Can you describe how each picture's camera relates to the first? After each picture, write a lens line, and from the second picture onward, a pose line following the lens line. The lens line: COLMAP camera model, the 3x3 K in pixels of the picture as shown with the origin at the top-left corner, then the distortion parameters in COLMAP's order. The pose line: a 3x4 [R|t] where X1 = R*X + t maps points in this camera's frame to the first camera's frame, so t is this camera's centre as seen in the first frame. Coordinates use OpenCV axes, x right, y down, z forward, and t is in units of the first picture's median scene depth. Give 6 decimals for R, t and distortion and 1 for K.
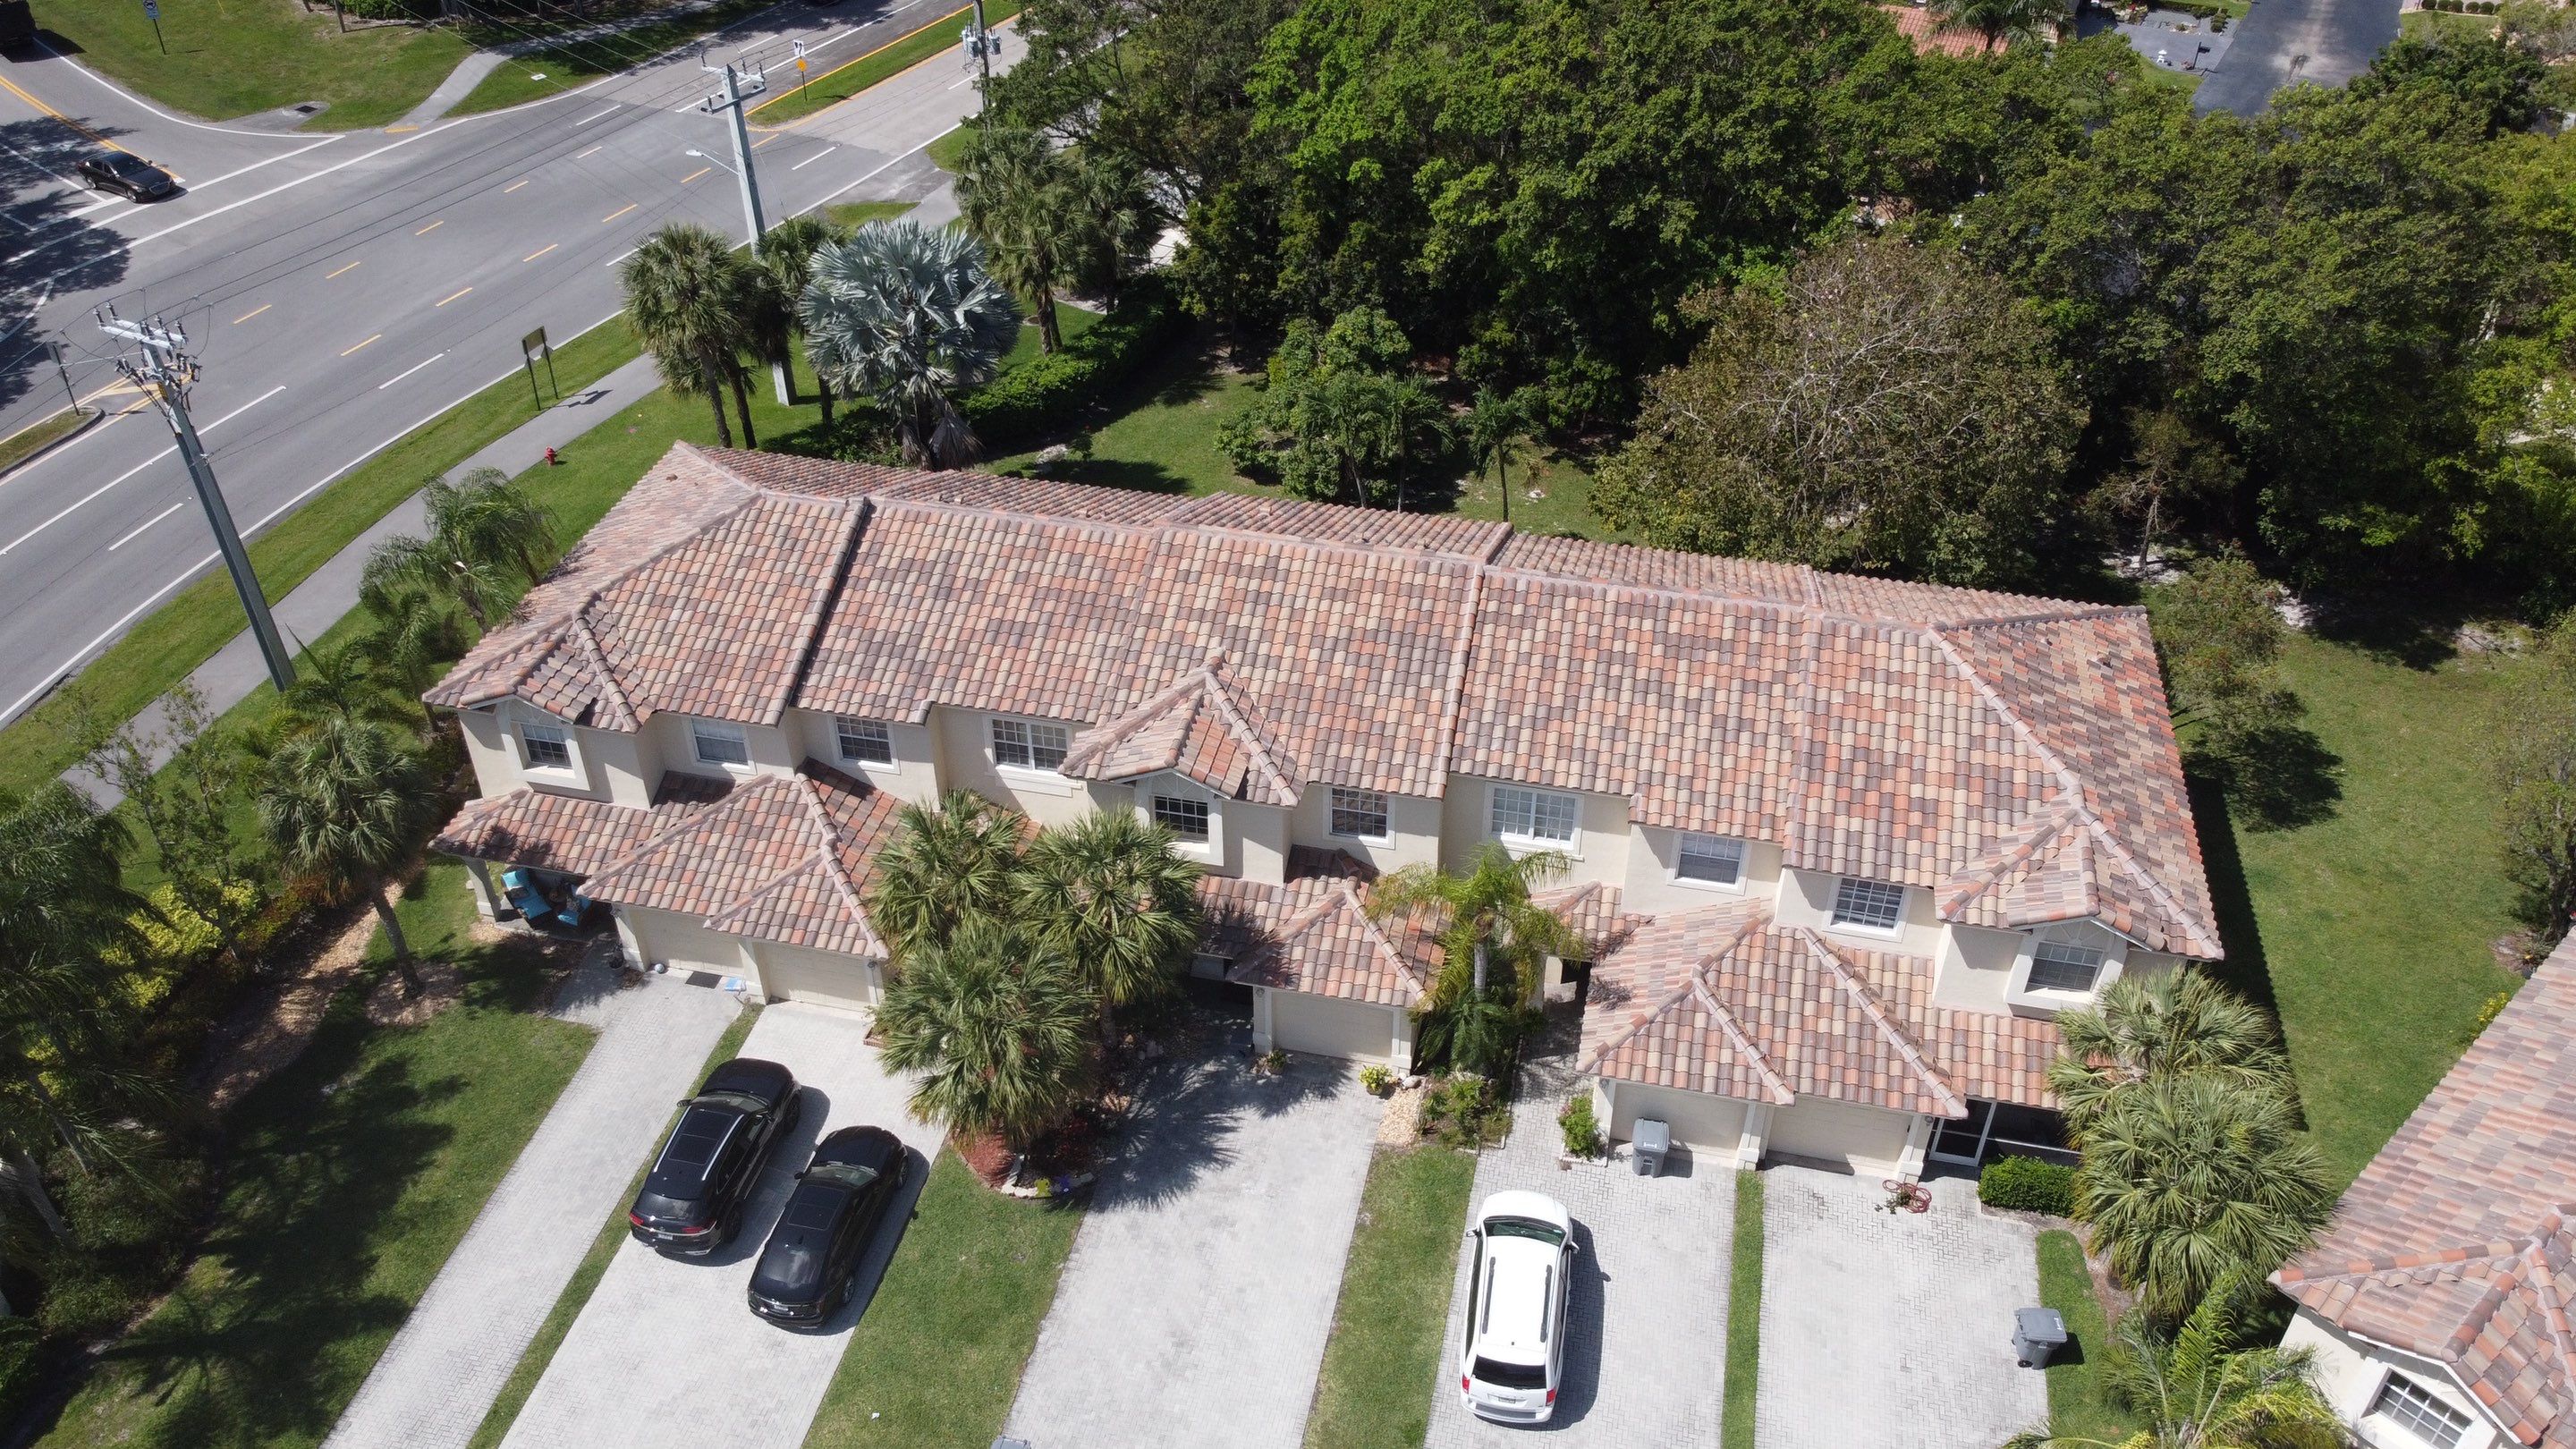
lens RADIAL K [[1967.4, 0, 1291.7], [0, 1967.4, 712.4], [0, 0, 1]] dist [0.000149, -0.004299]
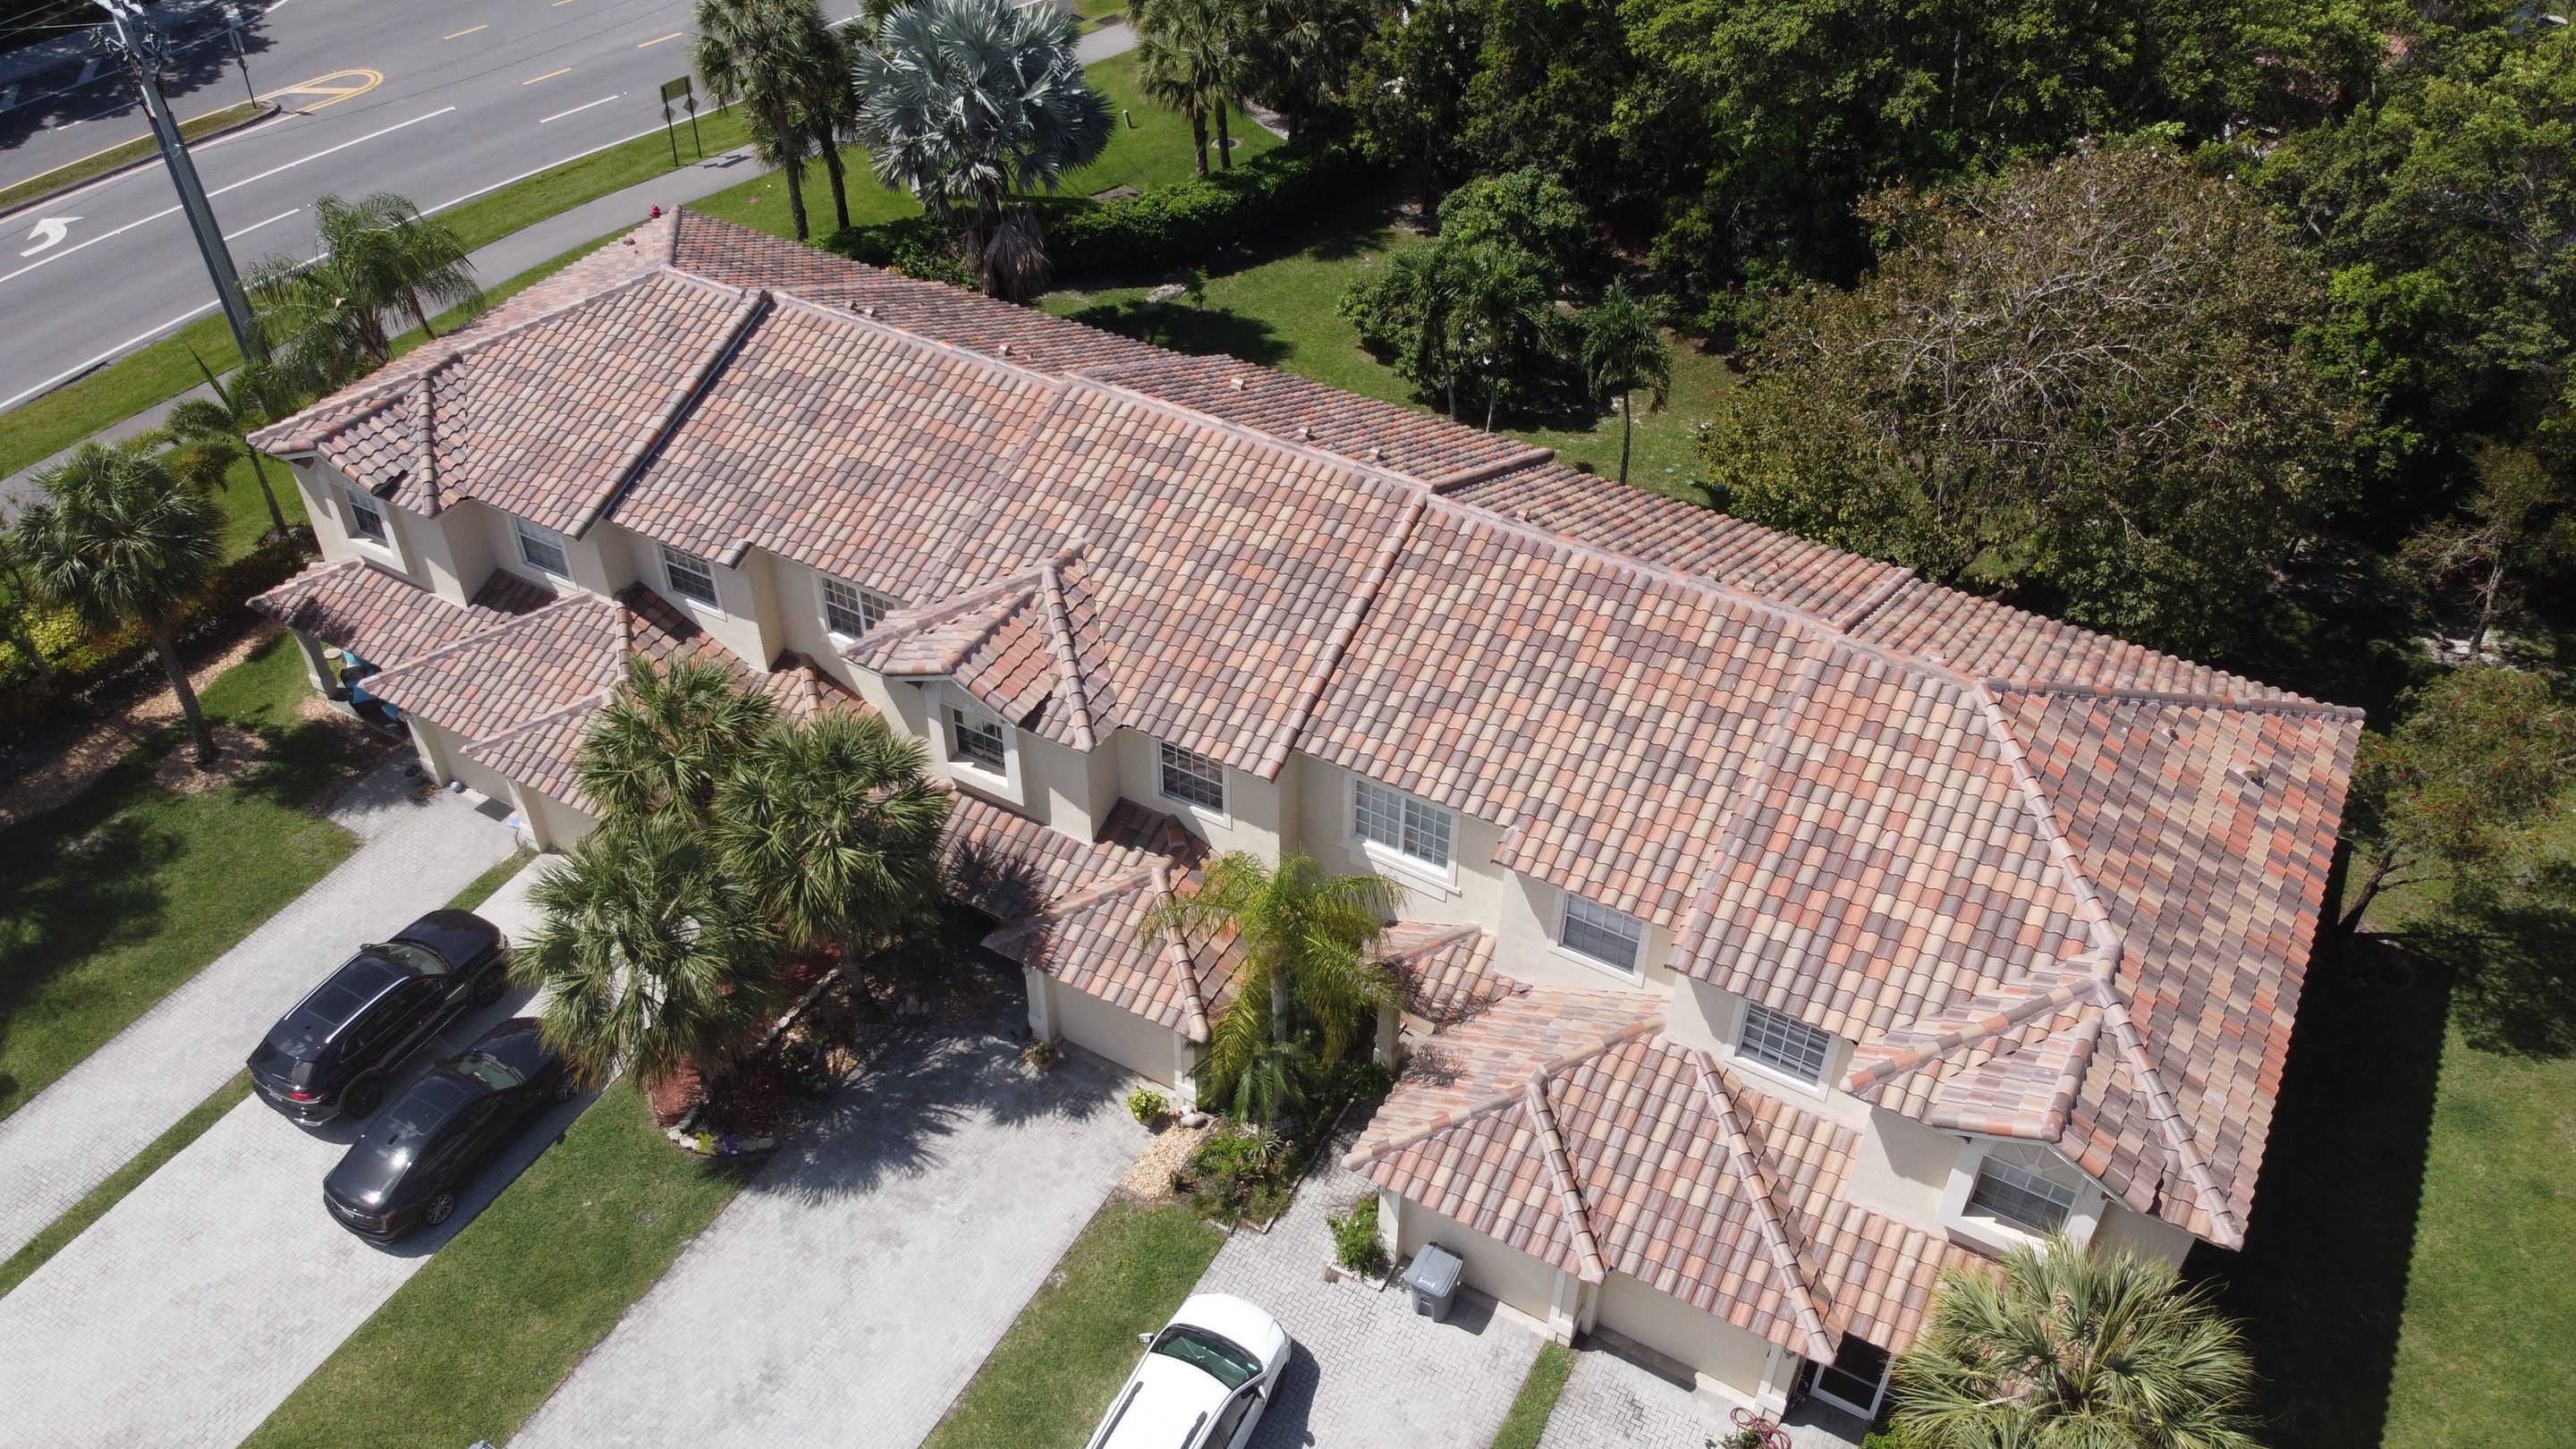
lens RADIAL K [[1967.4, 0, 1291.7], [0, 1967.4, 712.4], [0, 0, 1]] dist [0.000149, -0.004299]
pose [[0.956414, 0.193774, -0.218459, 0.243074], [-0.180010, 0.980288, 0.081437, -0.045922], [0.229933, -0.038562, 0.972442, 0.245101]]
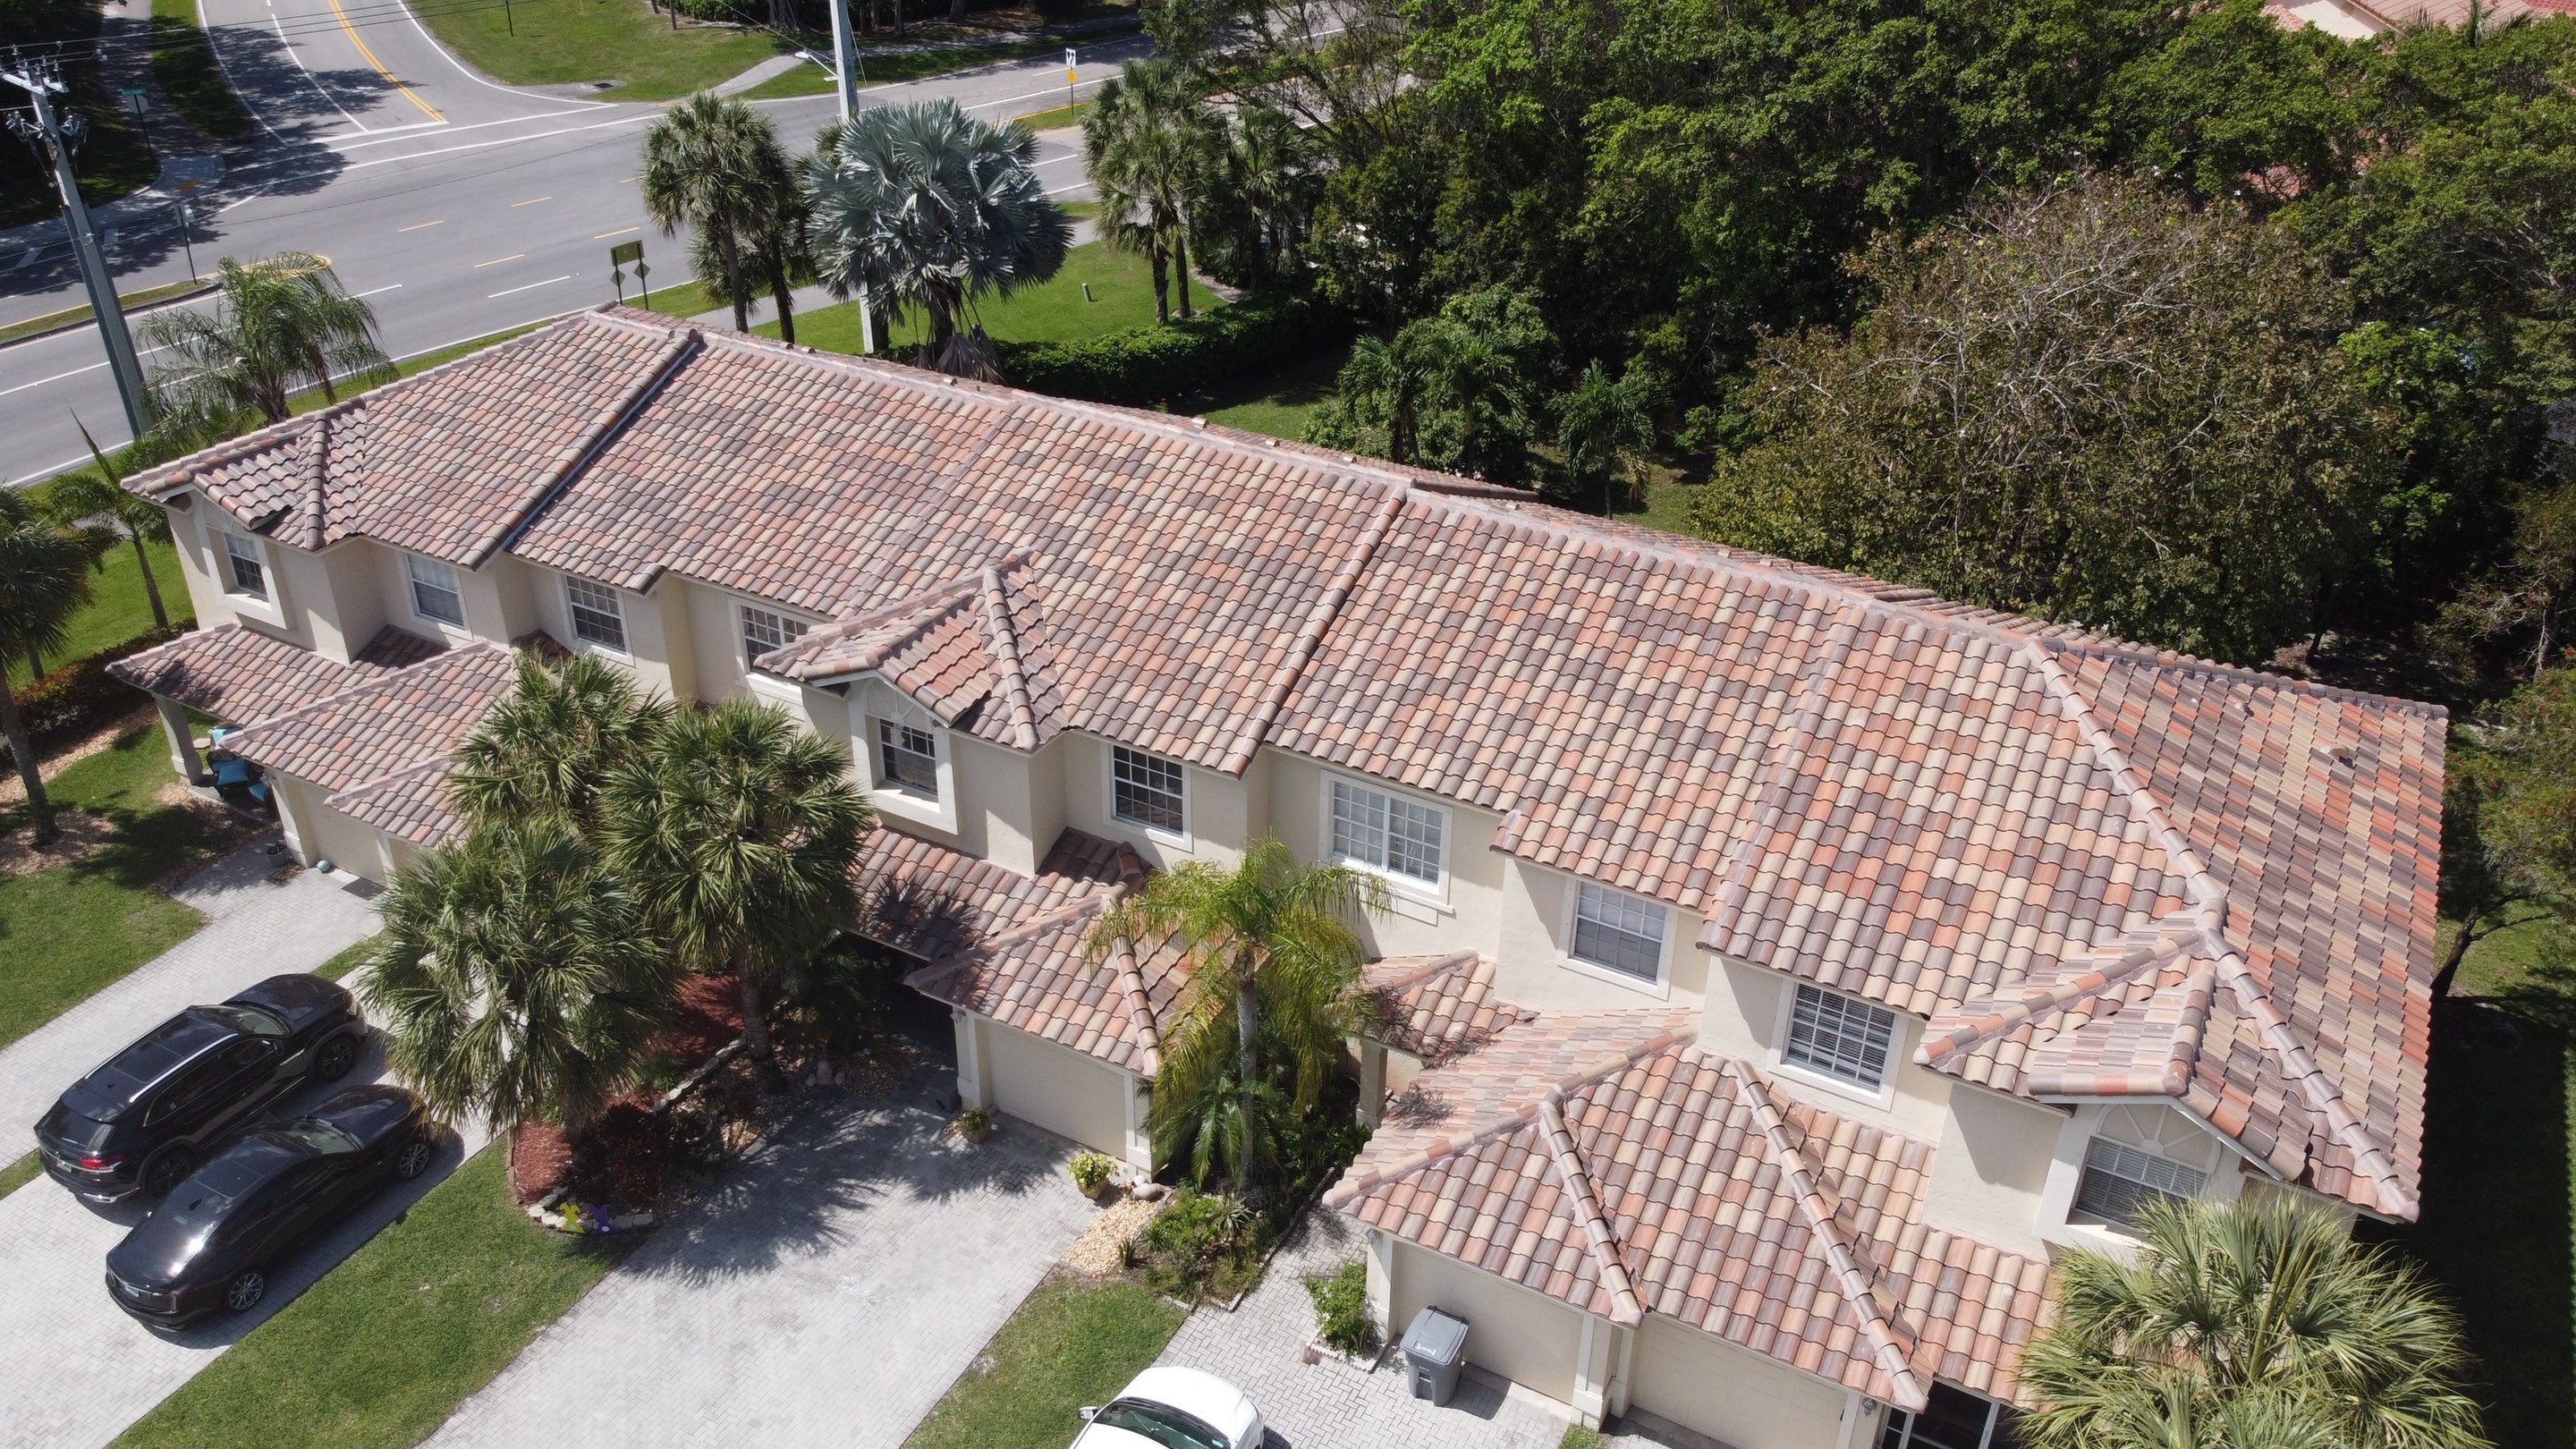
lens RADIAL K [[1967.4, 0, 1291.7], [0, 1967.4, 712.4], [0, 0, 1]] dist [0.000149, -0.004299]
pose [[0.962033, 0.149296, -0.228481, 0.242226], [-0.174174, 0.980333, -0.092792, 0.081004], [0.210134, 0.129064, 0.969116, 0.332558]]
